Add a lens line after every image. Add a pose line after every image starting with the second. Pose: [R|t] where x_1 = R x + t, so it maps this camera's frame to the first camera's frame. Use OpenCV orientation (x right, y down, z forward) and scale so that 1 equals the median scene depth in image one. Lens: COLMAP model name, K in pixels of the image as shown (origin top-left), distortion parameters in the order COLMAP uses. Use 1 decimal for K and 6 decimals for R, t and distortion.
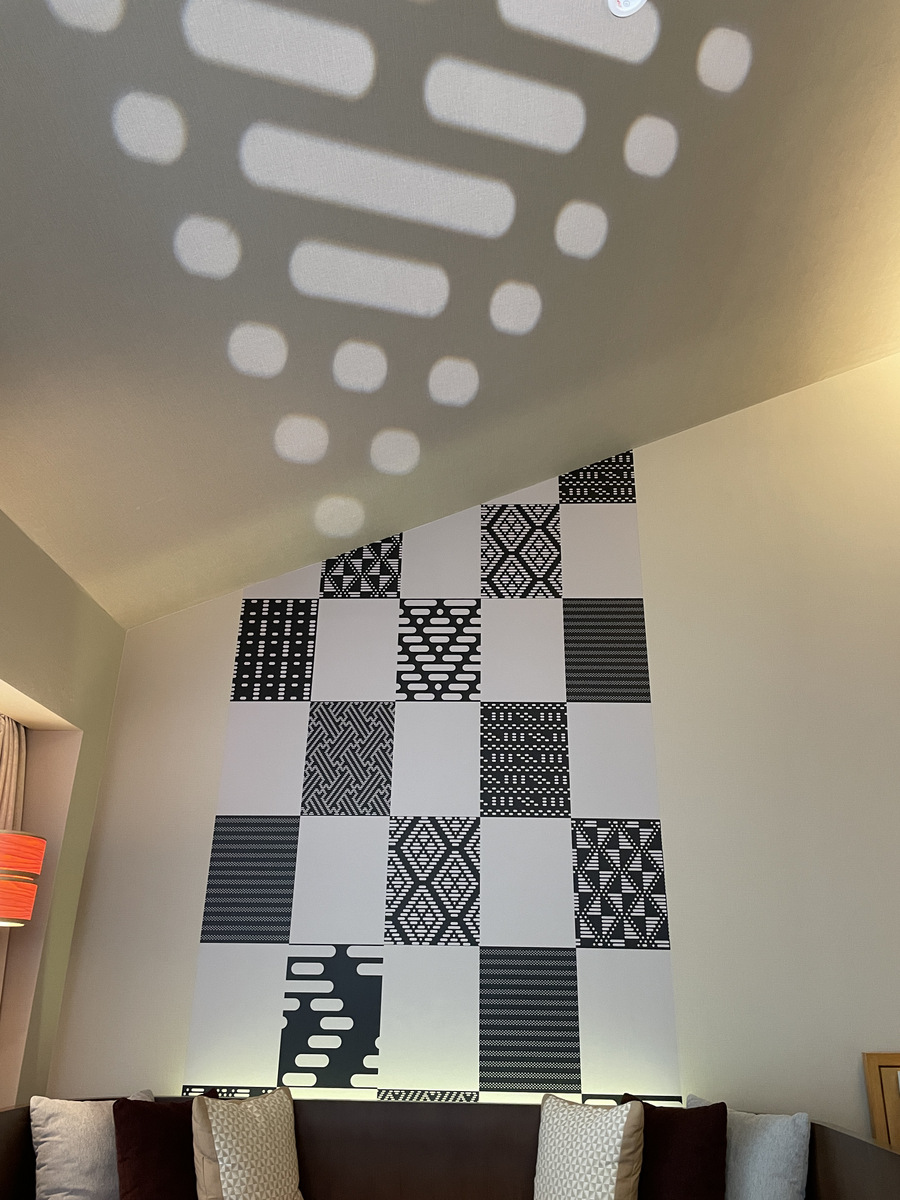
lens RADIAL K [[911.1, 0, 447.9], [0, 911.1, 590.4], [0, 0, 1]] dist [0.084186, -0.122349]
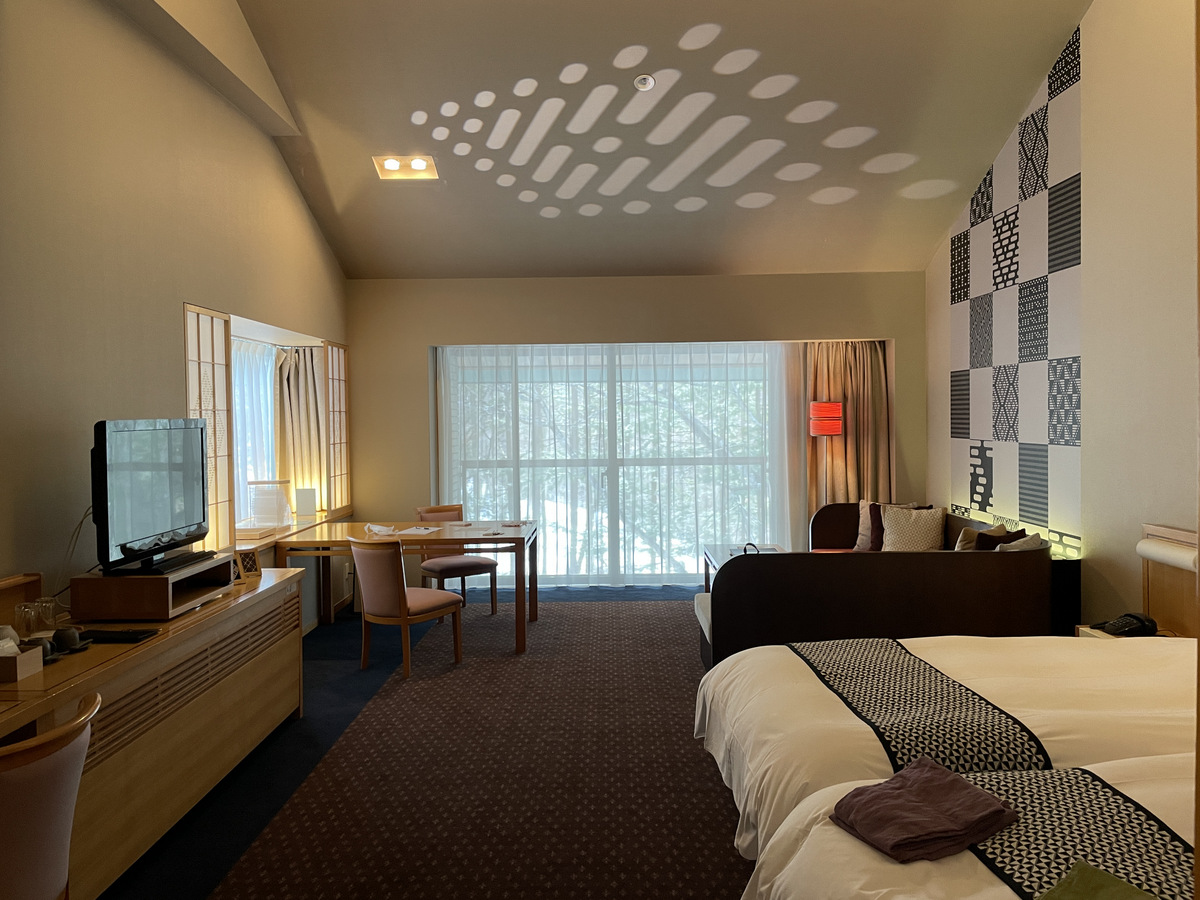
lens RADIAL K [[911.1, 0, 600.0], [0, 911.1, 450.0], [0, 0, 1]] dist [0.084186, -0.122349]
pose [[0.023734, 0.024165, -0.999426, 1.591610], [0.418520, 0.907648, 0.031885, 0.042051], [0.907898, -0.419036, 0.011428, 0.309889]]
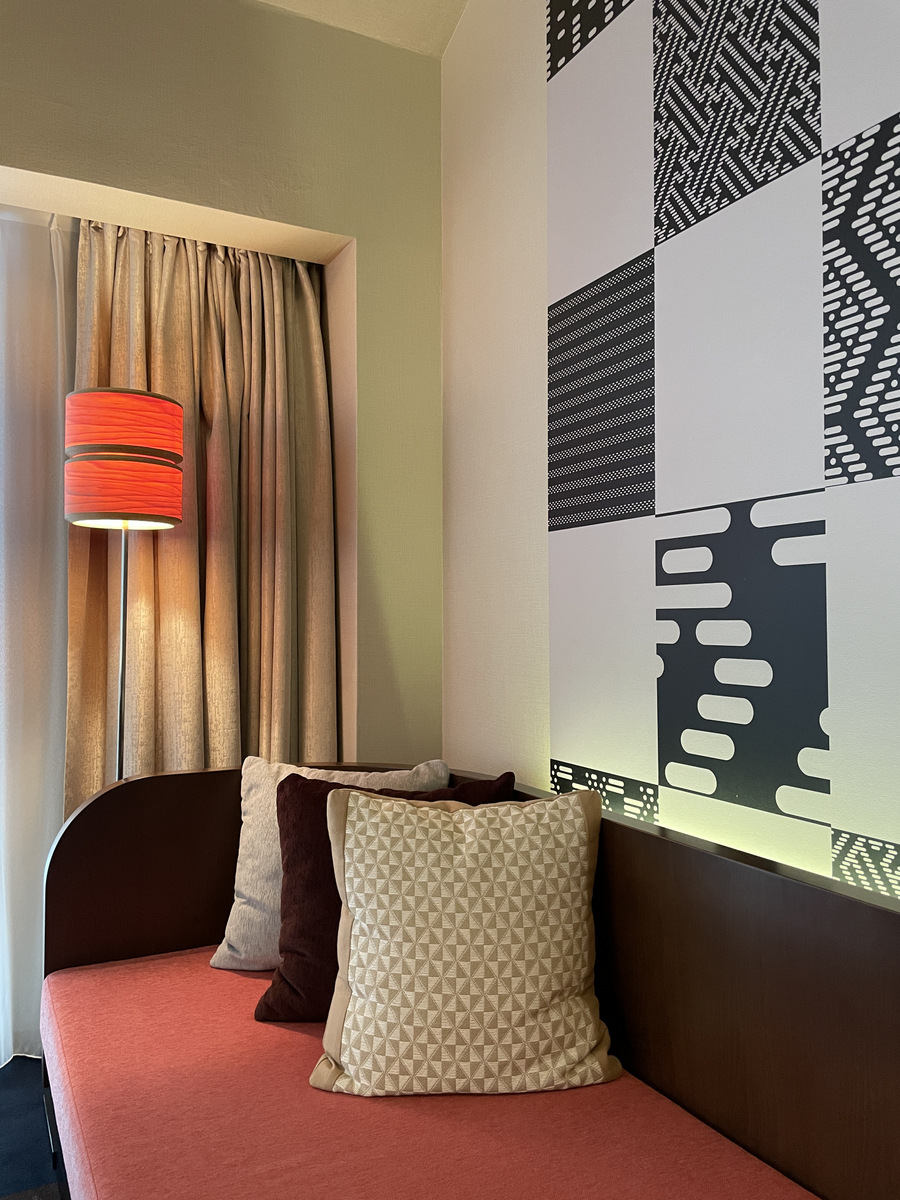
lens RADIAL K [[911.1, 0, 447.9], [0, 911.1, 590.4], [0, 0, 1]] dist [0.084186, -0.122349]
pose [[0.477409, -0.045475, -0.877504, 0.180514], [0.364454, 0.918953, 0.150659, 0.306788], [0.799534, -0.391736, 0.455290, 0.681491]]
